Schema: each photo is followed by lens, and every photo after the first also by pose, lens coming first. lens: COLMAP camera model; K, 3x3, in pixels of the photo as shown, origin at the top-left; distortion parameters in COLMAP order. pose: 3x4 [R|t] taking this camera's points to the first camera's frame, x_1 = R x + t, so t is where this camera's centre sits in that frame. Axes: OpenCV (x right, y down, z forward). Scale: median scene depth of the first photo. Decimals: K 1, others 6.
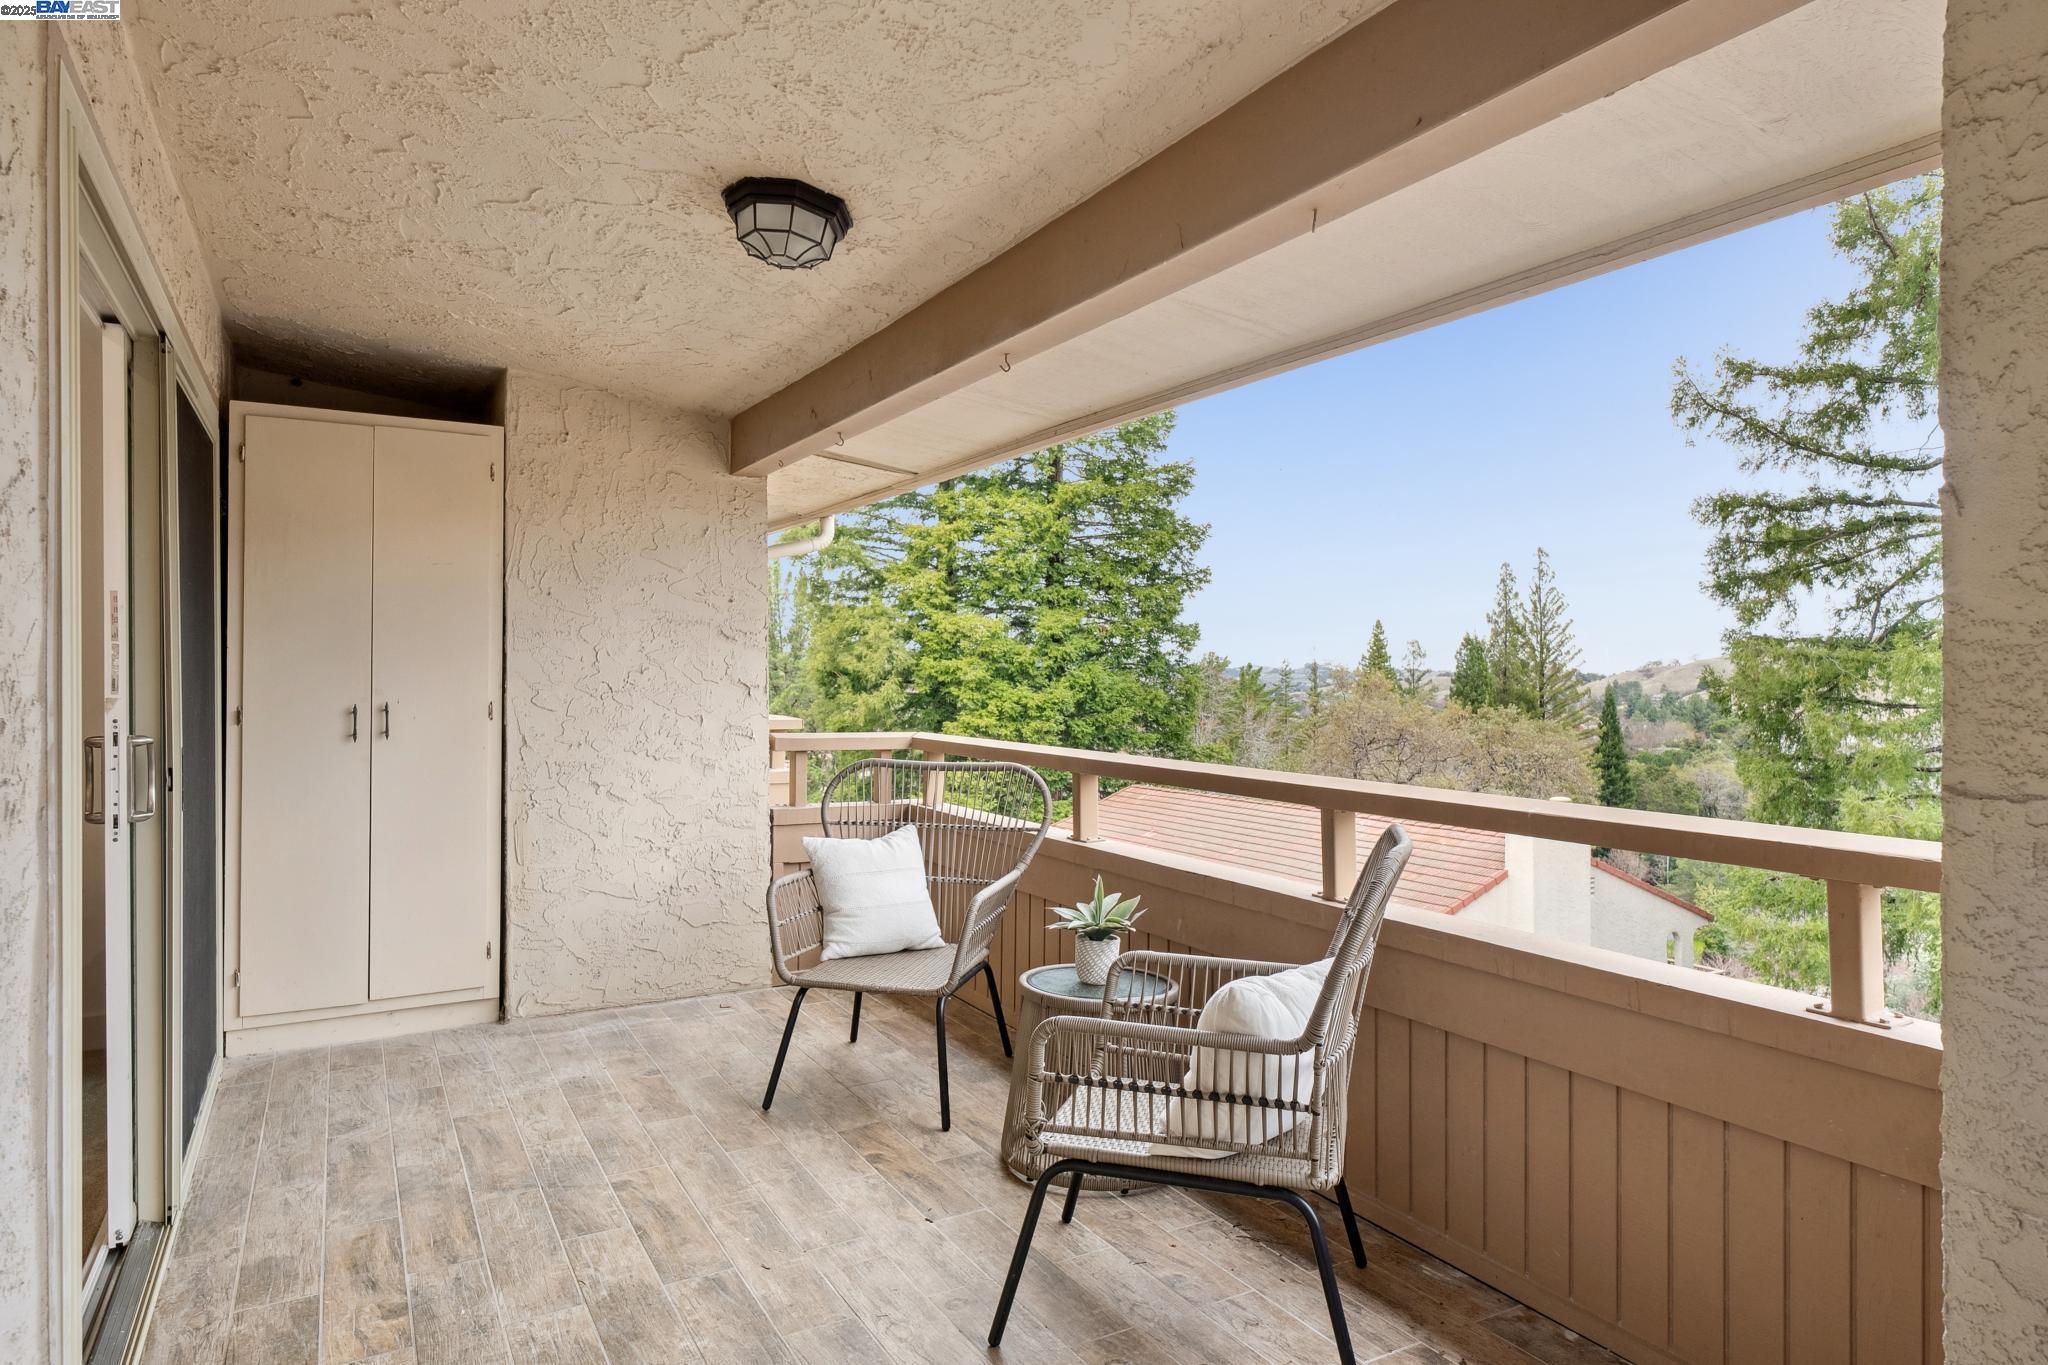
lens RADIAL K [[1143.6, 0, 1020.7], [0, 1143.6, 674.3], [0, 0, 1]] dist [-0.001763, -0.000137]
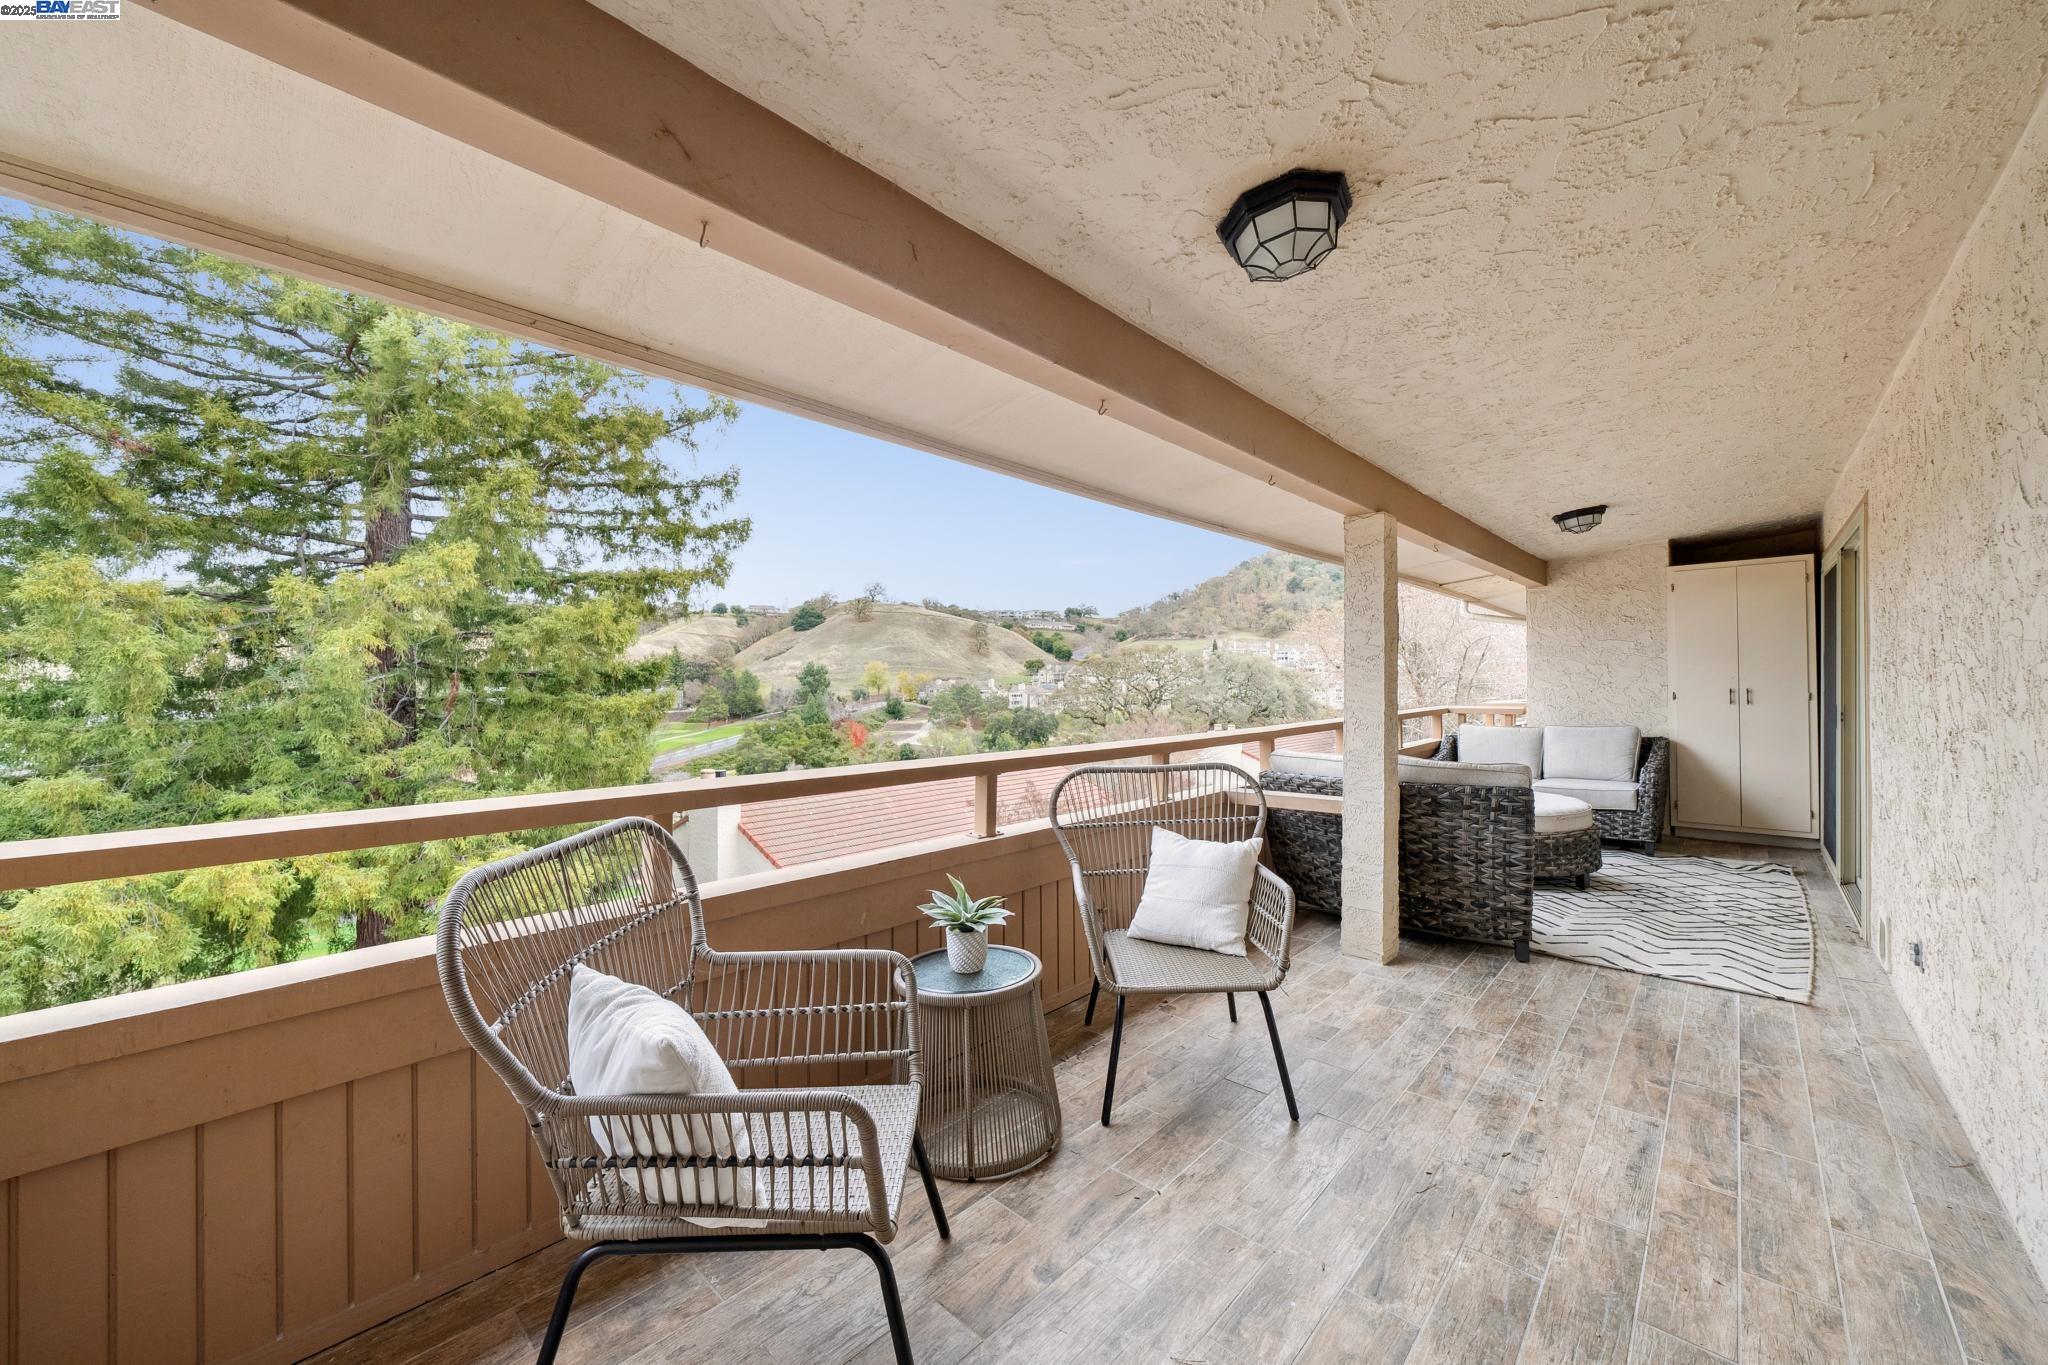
lens RADIAL K [[765.8, 0, 1023.1], [0, 765.8, 690.8], [0, 0, 1]] dist [-0.001288, 0.000174]
pose [[-0.276592, -0.013930, 0.960887, -0.698328], [0.000272, 0.999894, 0.014574, -0.003295], [-0.960987, 0.004292, -0.276559, 1.263373]]
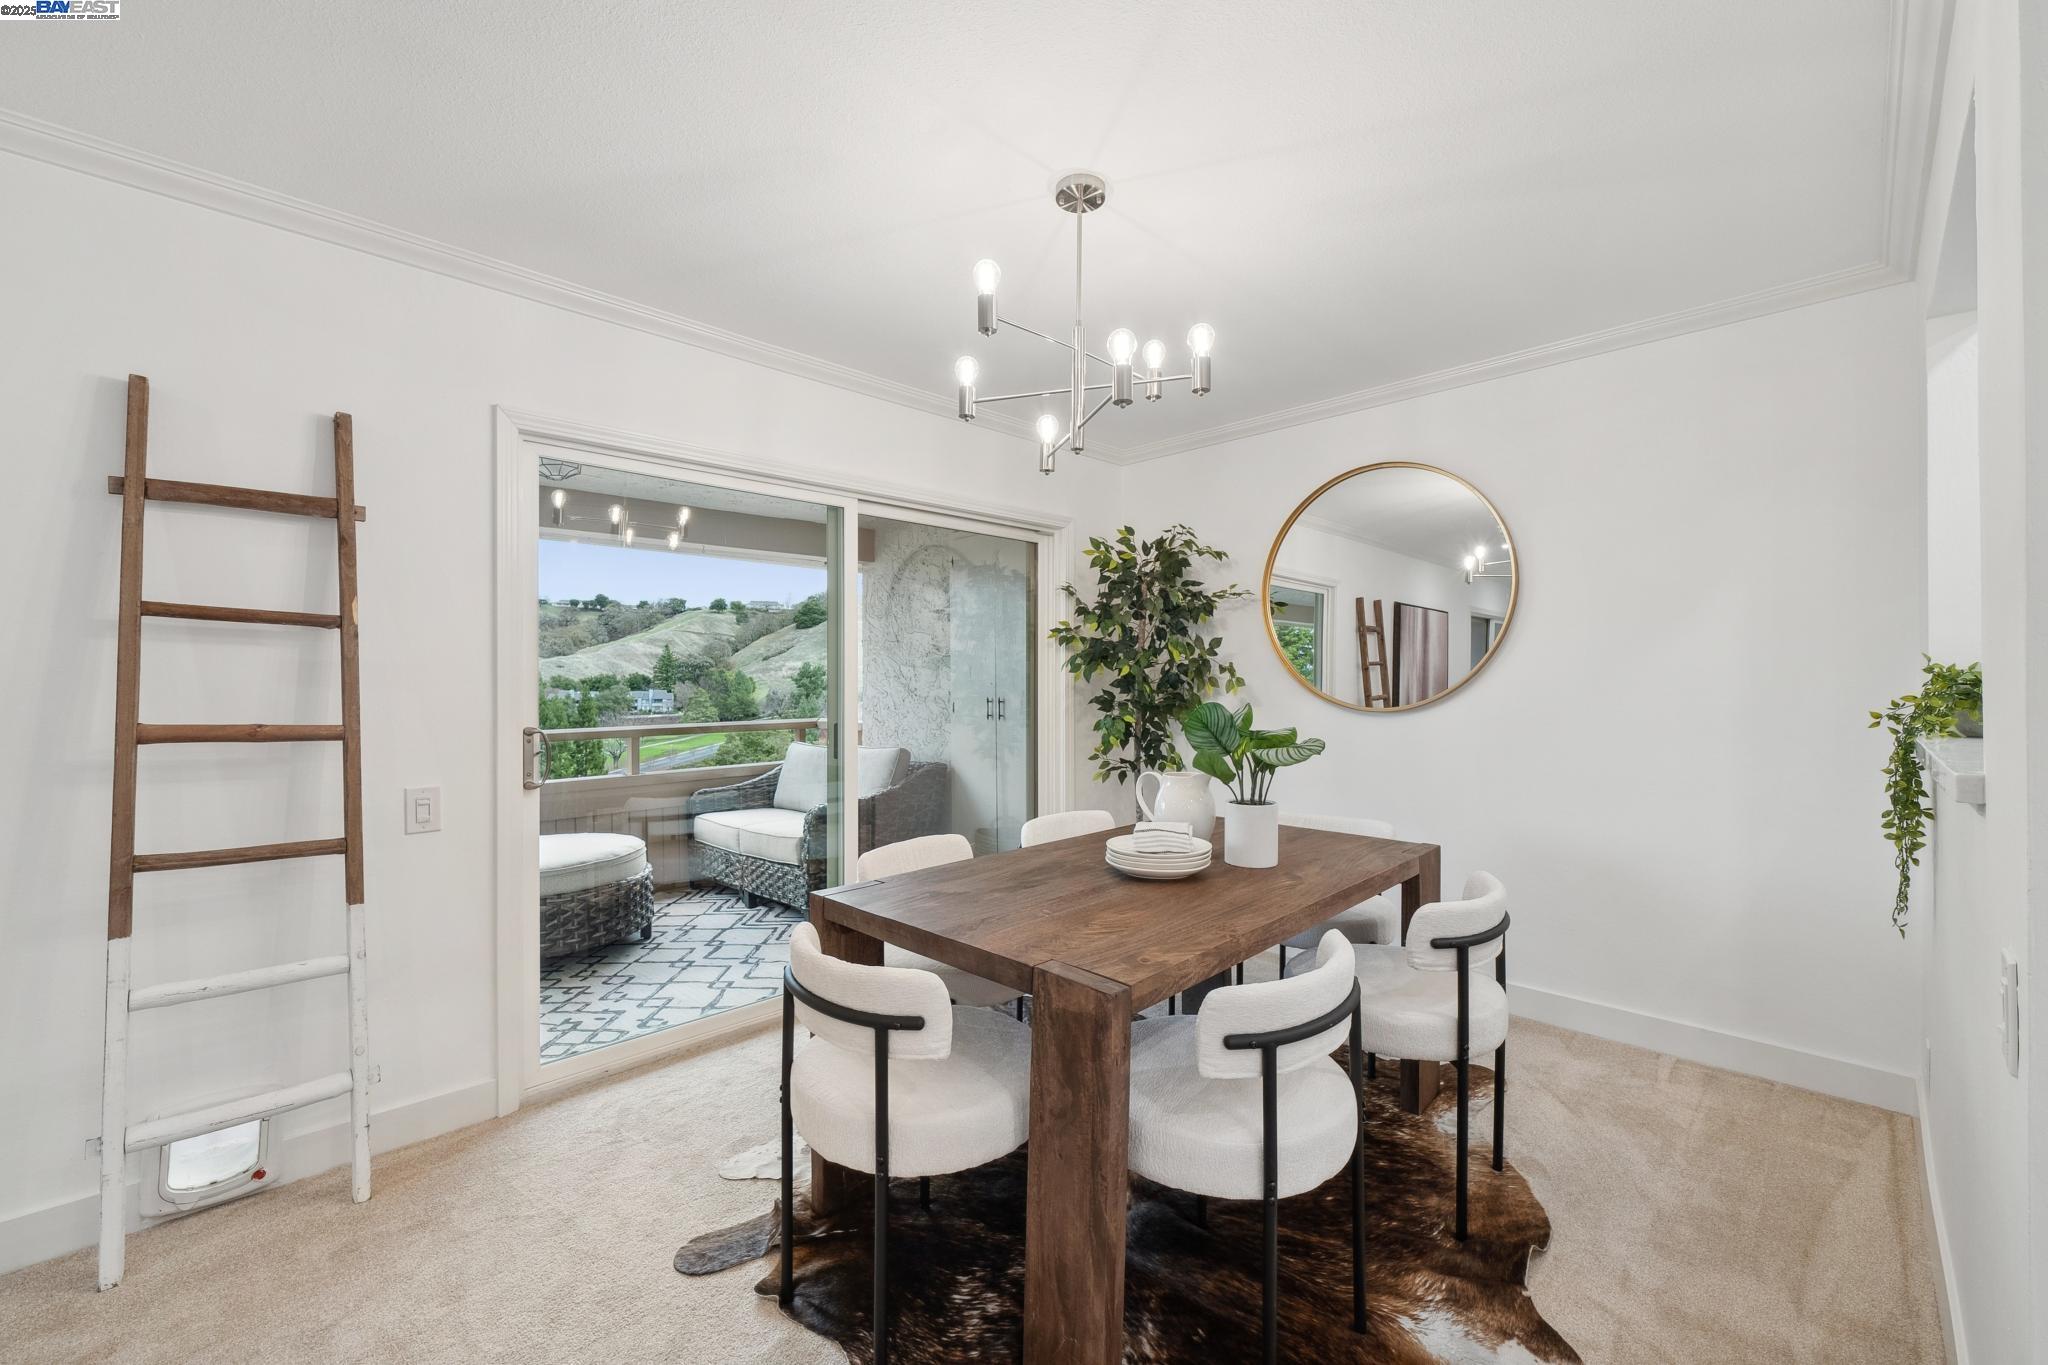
lens RADIAL K [[832.5, 0, 1031.7], [0, 832.5, 703.0], [0, 0, 1]] dist [0.002700, 0.000149]
pose [[-0.237336, -0.025018, 0.971105, -0.700792], [-0.001340, 0.999676, 0.025426, -0.003386], [-0.971427, 0.004733, -0.237292, 1.234179]]
